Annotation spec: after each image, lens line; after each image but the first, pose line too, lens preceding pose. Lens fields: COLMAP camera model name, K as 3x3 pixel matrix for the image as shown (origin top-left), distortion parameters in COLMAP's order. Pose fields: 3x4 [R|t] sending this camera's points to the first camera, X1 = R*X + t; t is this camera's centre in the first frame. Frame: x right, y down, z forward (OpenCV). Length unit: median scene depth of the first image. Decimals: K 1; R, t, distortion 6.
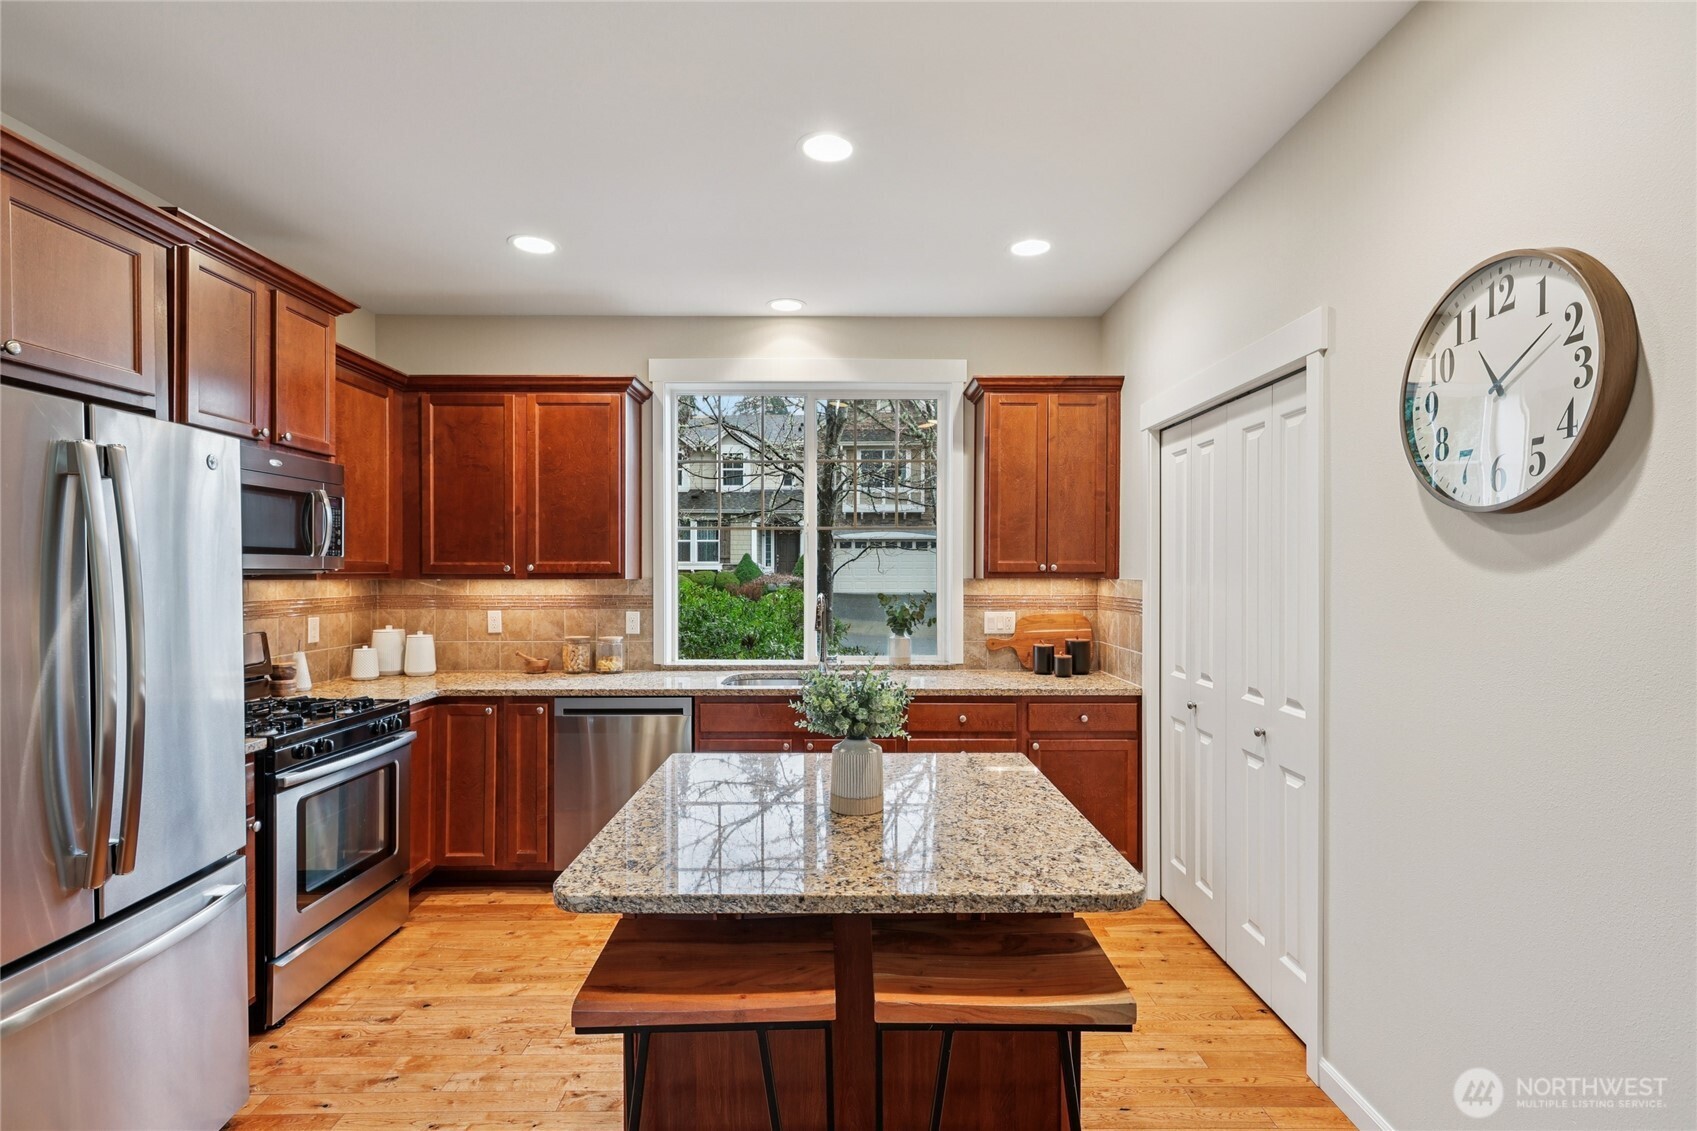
lens RADIAL K [[802.6, 0, 845.0], [0, 802.6, 572.2], [0, 0, 1]] dist [0.003528, 0.001376]
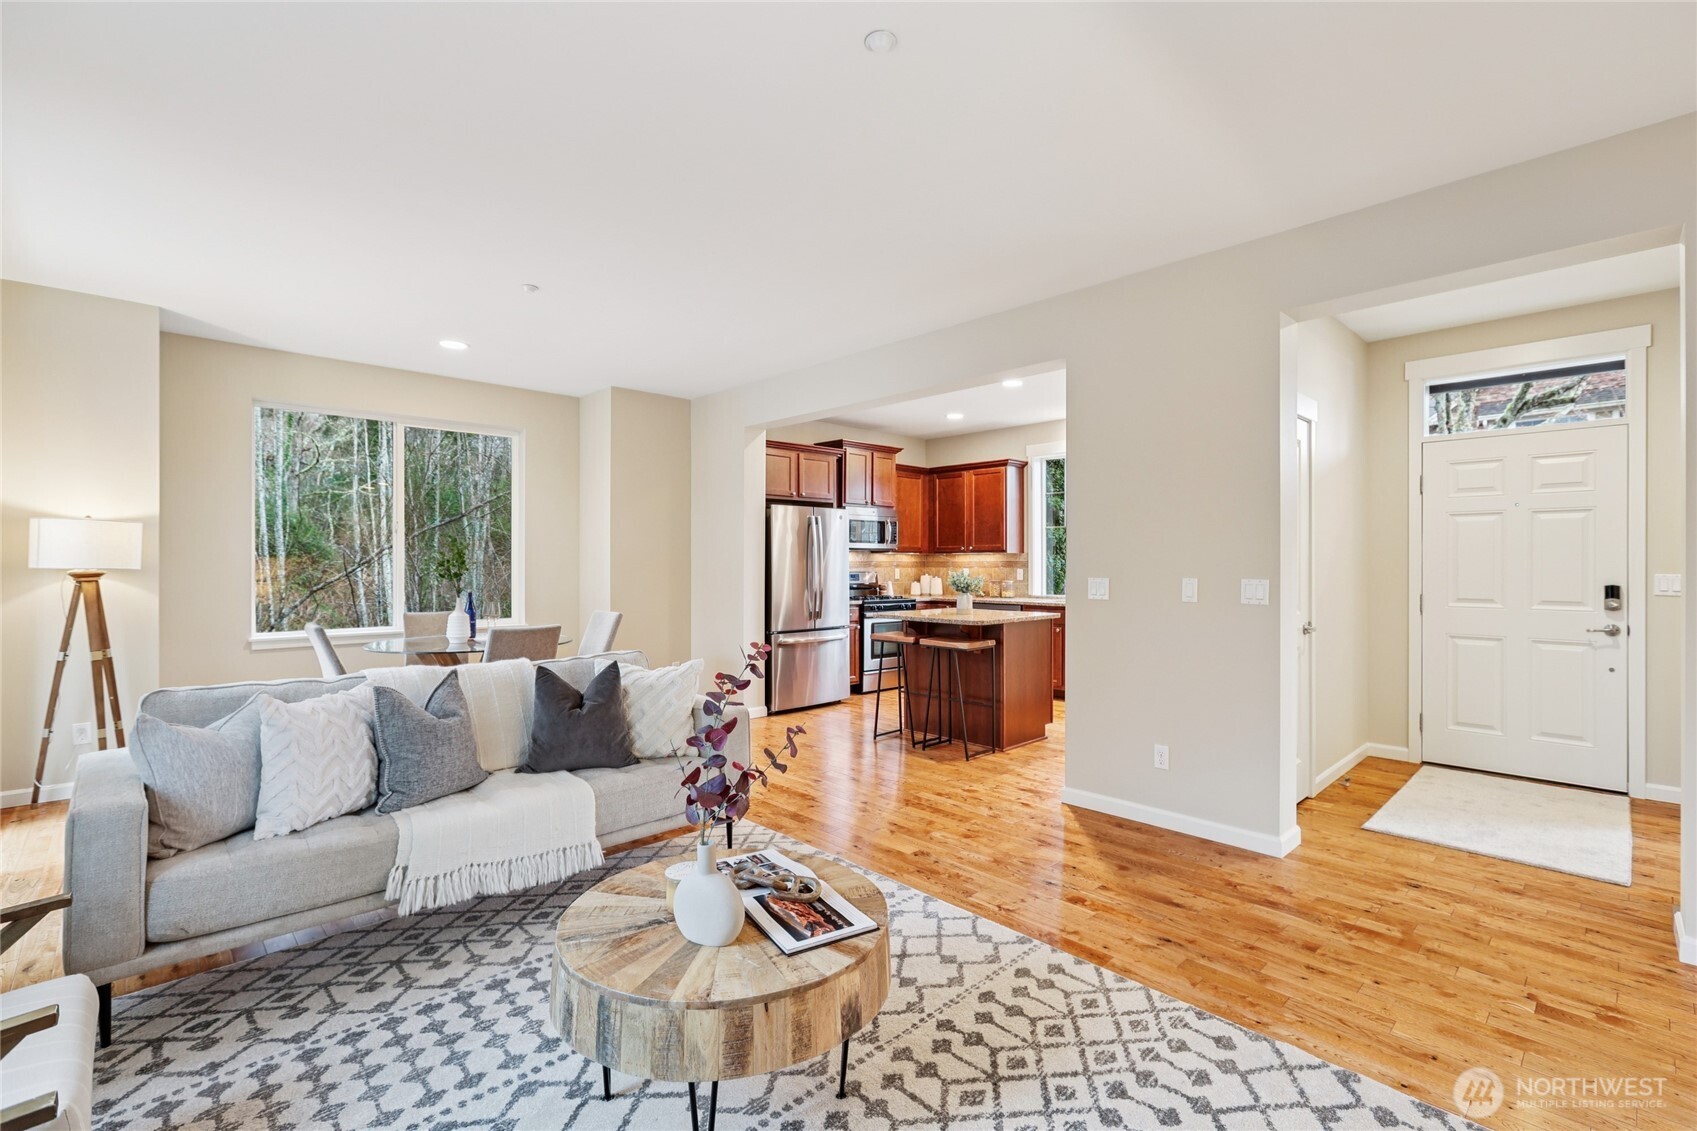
lens RADIAL K [[754.9, 0, 858.2], [0, 754.9, 556.6], [0, 0, 1]] dist [-0.001554, 0.002252]
pose [[0.694236, -0.007239, -0.719711, 0.911695], [-0.001502, 0.999933, -0.011507, 0.043128], [0.719745, 0.009070, 0.694179, -0.695396]]
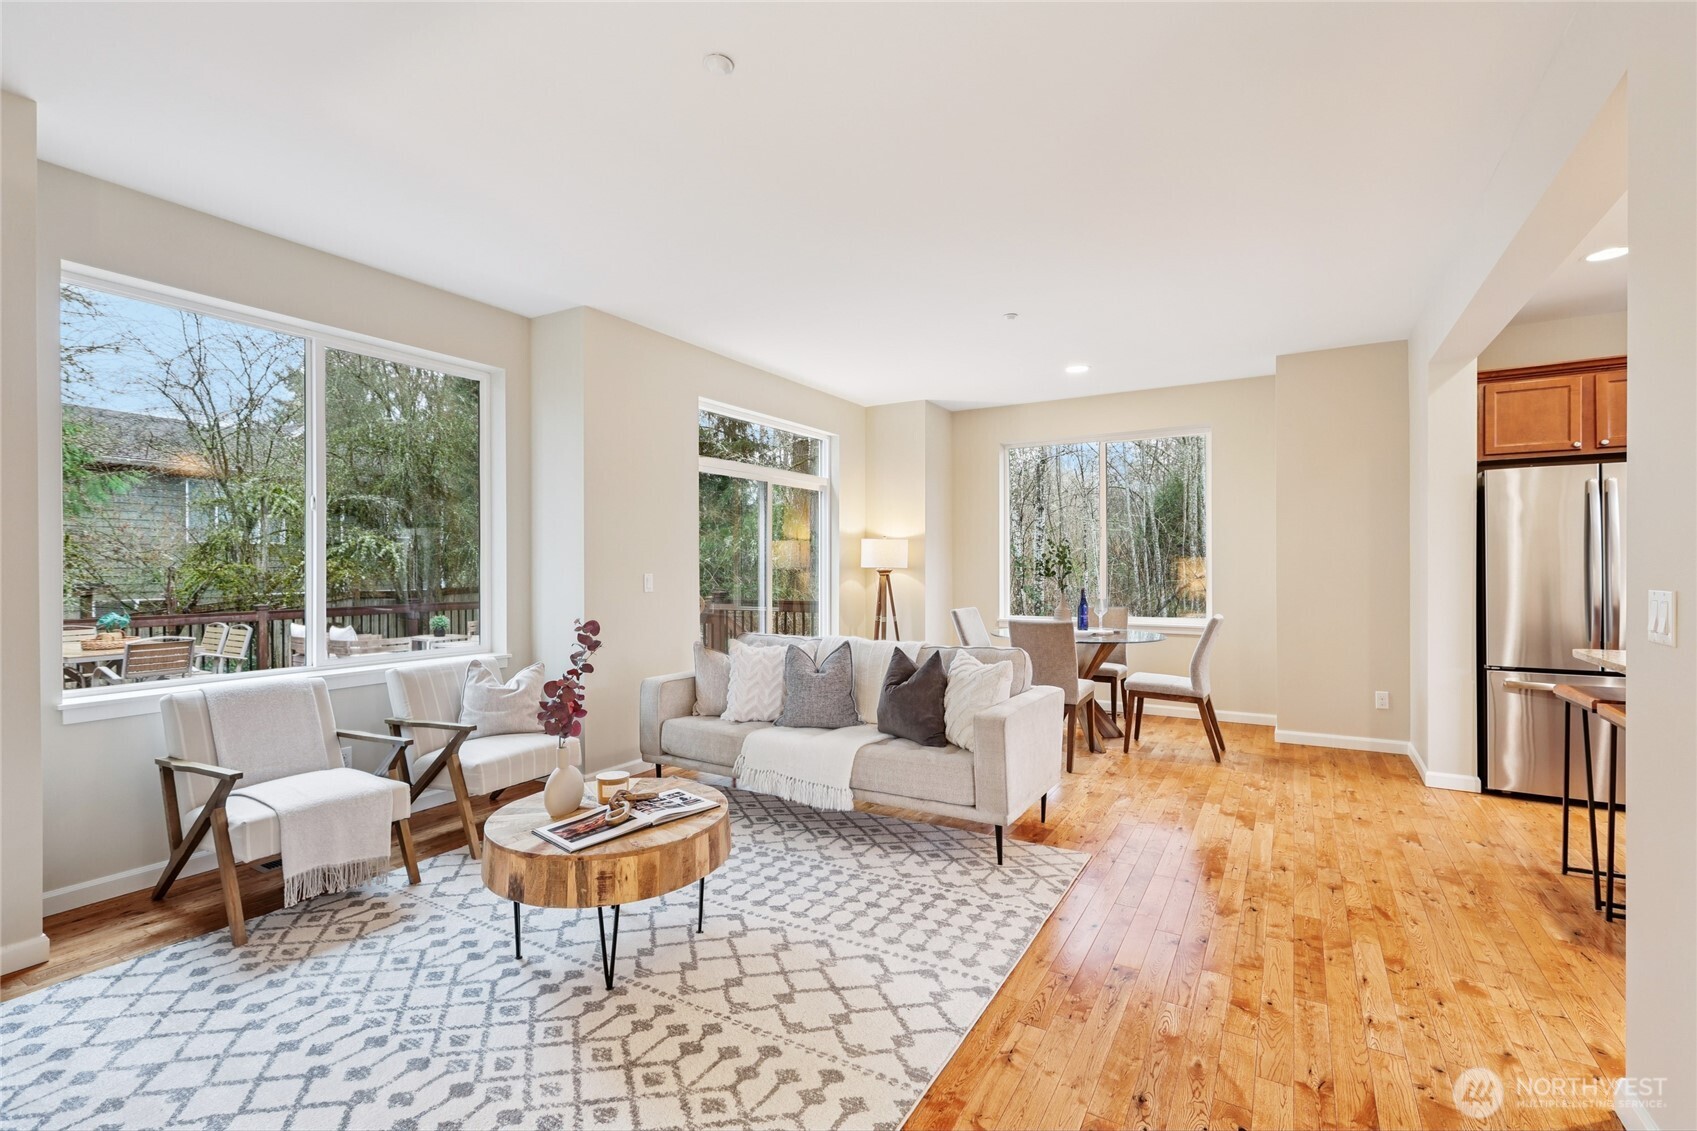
lens RADIAL K [[754.9, 0, 851.4], [0, 754.9, 560.3], [0, 0, 1]] dist [-0.001554, 0.002252]
pose [[-0.509276, -0.006228, -0.860580, 0.974057], [0.001778, 0.999964, -0.008289, 0.046334], [0.860601, -0.005752, -0.509247, 0.088157]]
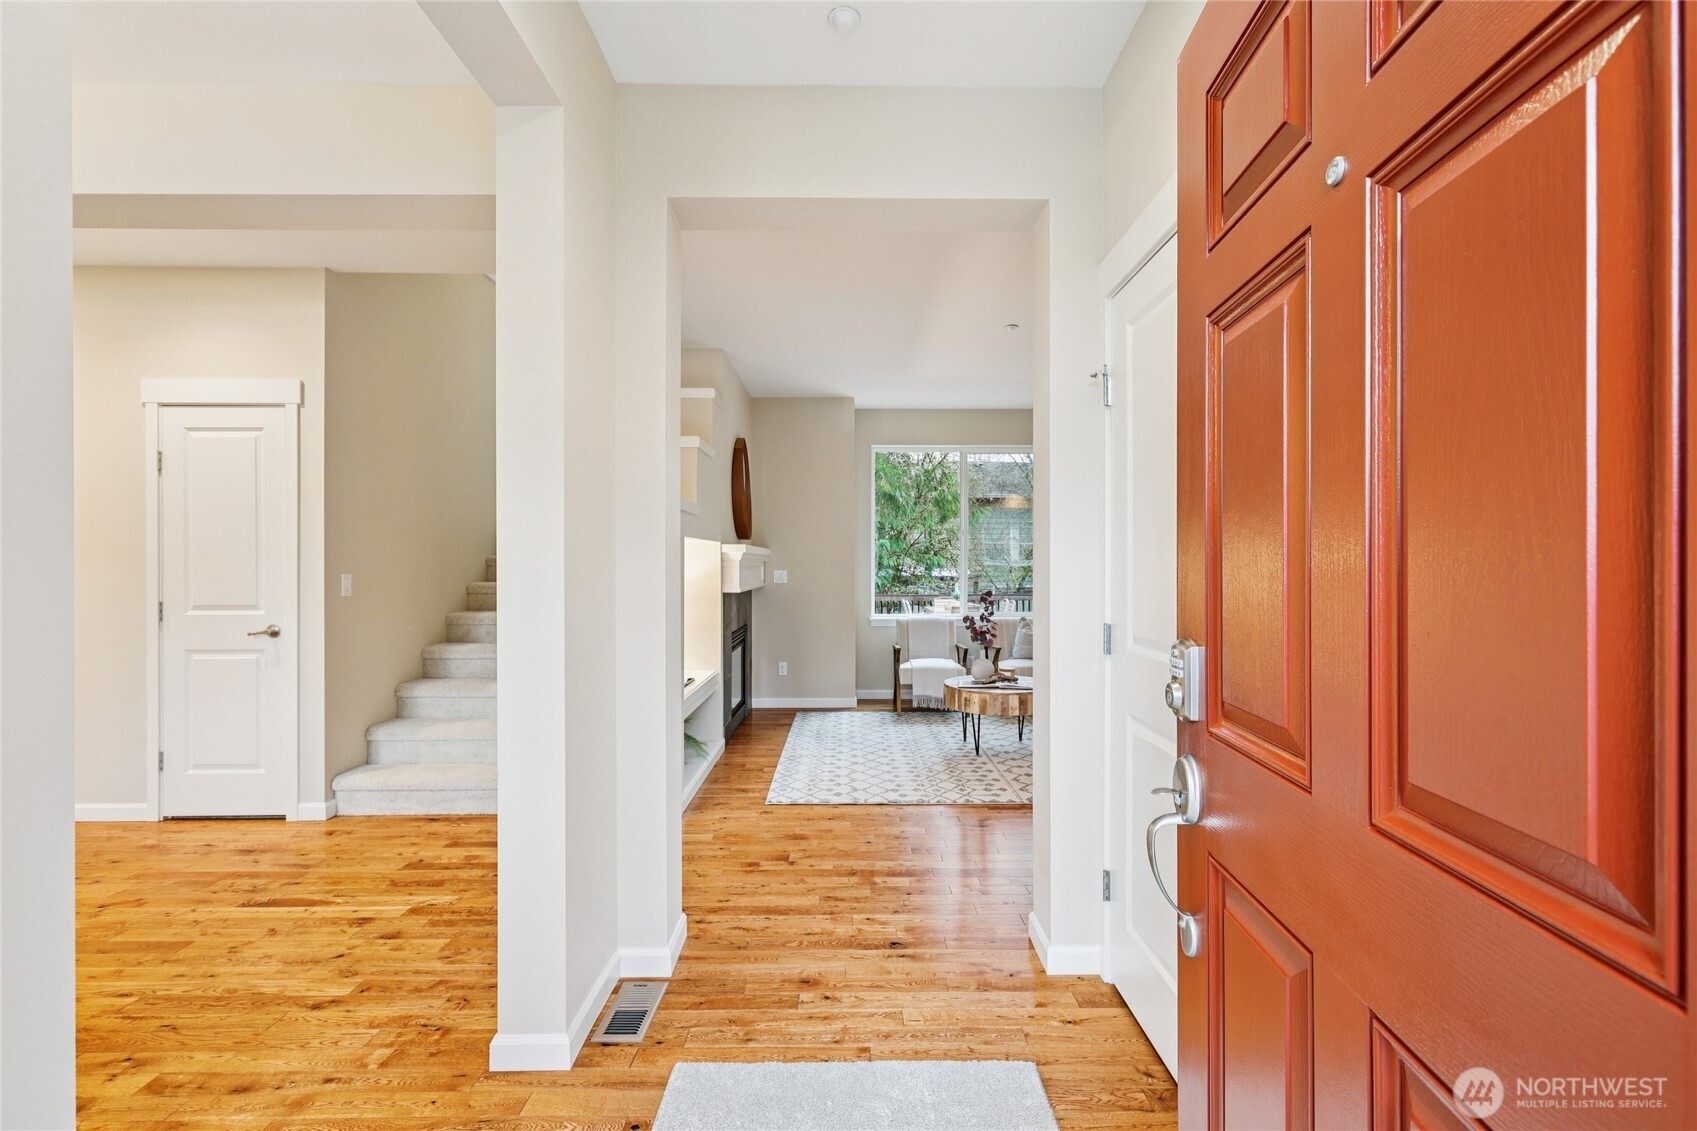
lens RADIAL K [[754.9, 0, 855.5], [0, 754.9, 565.6], [0, 0, 1]] dist [-0.001554, 0.002252]
pose [[-0.999976, -0.001726, -0.006702, 0.784964], [-0.001747, 0.999994, 0.003145, 0.042556], [0.006697, 0.003157, -0.999973, 0.929902]]
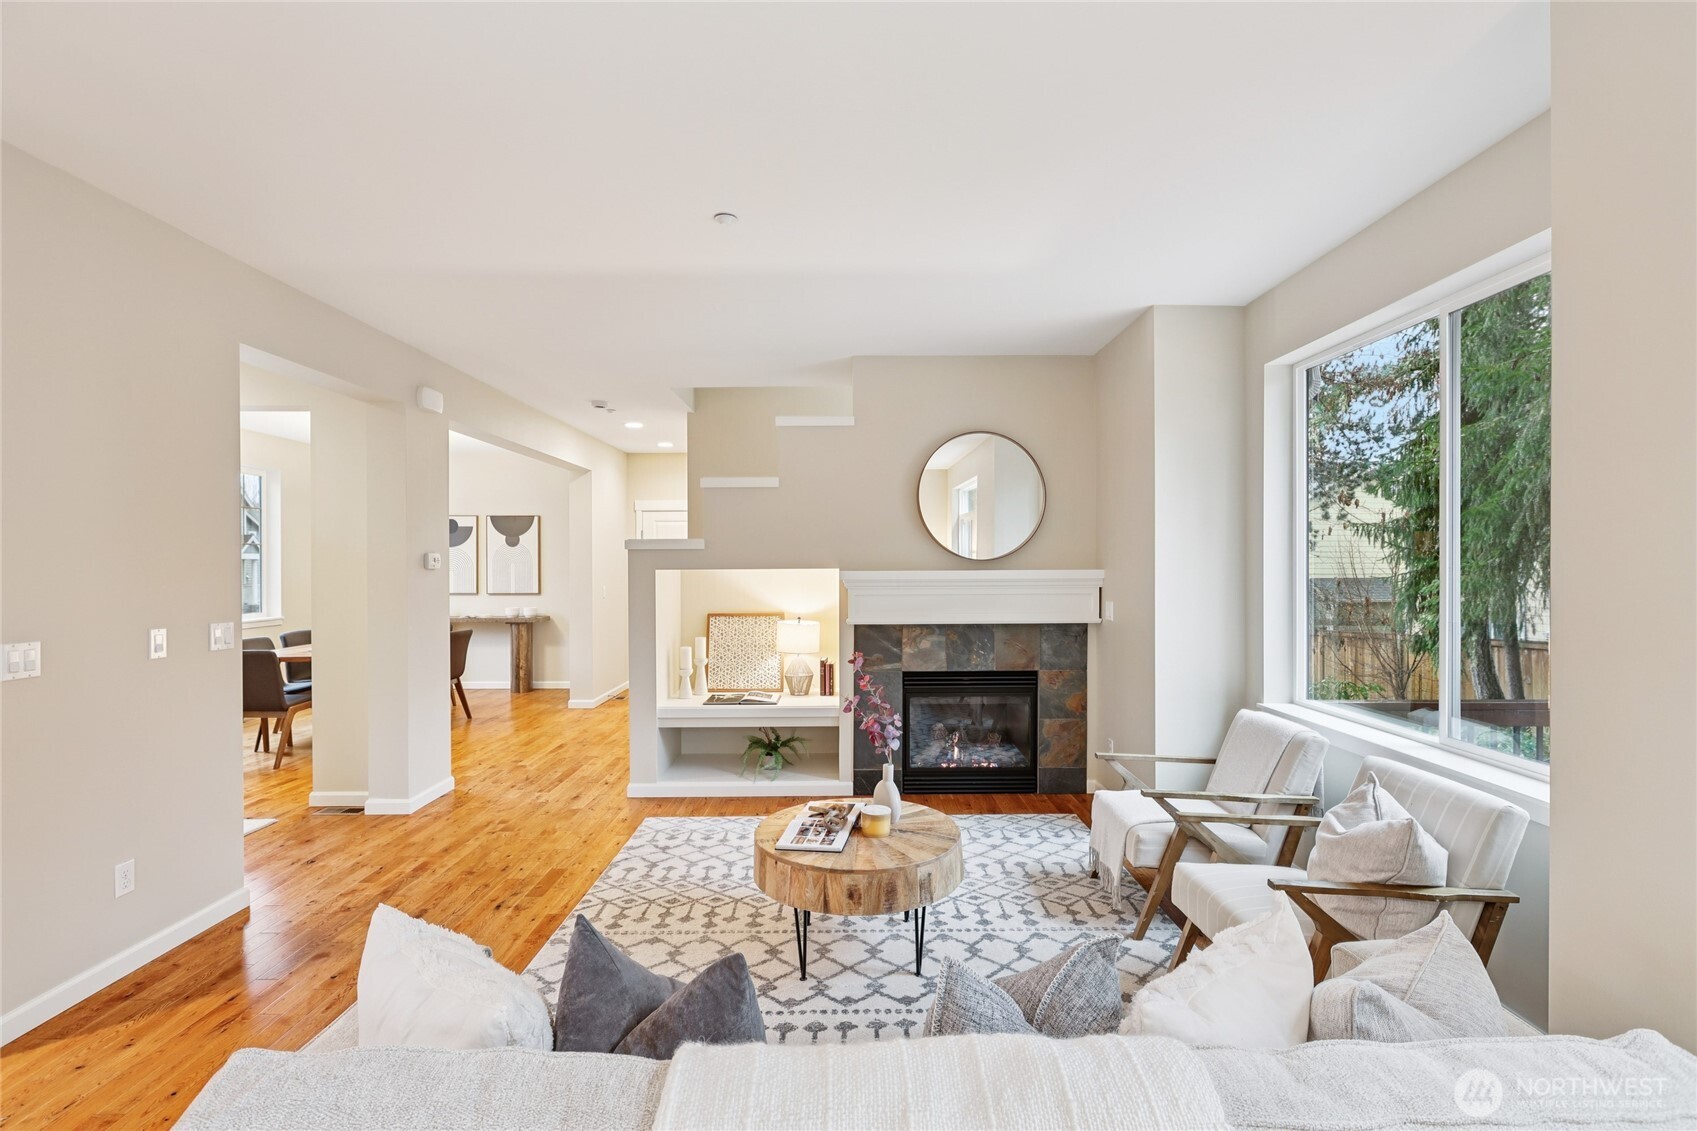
lens RADIAL K [[754.9, 0, 854.0], [0, 754.9, 567.7], [0, 0, 1]] dist [-0.001554, 0.002252]
pose [[-0.007431, -0.005218, 0.999959, -0.221993], [0.004000, 0.999978, 0.005247, -0.001893], [-0.999964, 0.004039, -0.007410, -0.417060]]
